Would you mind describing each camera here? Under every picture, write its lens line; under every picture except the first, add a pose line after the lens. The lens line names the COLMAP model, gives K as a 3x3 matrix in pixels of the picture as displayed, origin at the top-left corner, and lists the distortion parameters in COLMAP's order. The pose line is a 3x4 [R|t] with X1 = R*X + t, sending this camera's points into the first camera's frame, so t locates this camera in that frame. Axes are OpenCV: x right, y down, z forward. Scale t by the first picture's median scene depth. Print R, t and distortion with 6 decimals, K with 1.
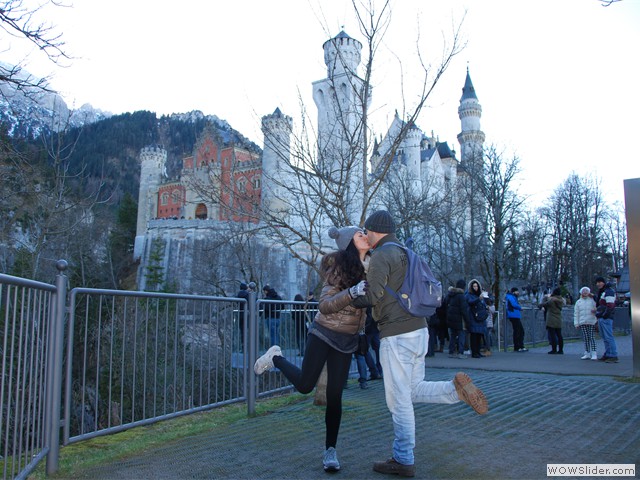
lens RADIAL K [[552.1, 0, 342.7], [0, 552.1, 240.4], [0, 0, 1]] dist [-0.159410, 0.085020]
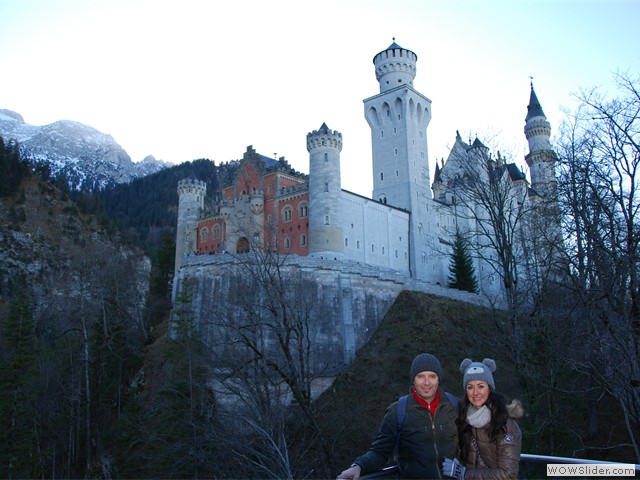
lens RADIAL K [[552.1, 0, 342.7], [0, 552.1, 240.4], [0, 0, 1]] dist [-0.159410, 0.085020]
pose [[0.992875, -0.045156, -0.110271, -0.001091], [0.036760, 0.996352, -0.077020, 0.009449], [0.113347, 0.072417, 0.990913, 0.117412]]
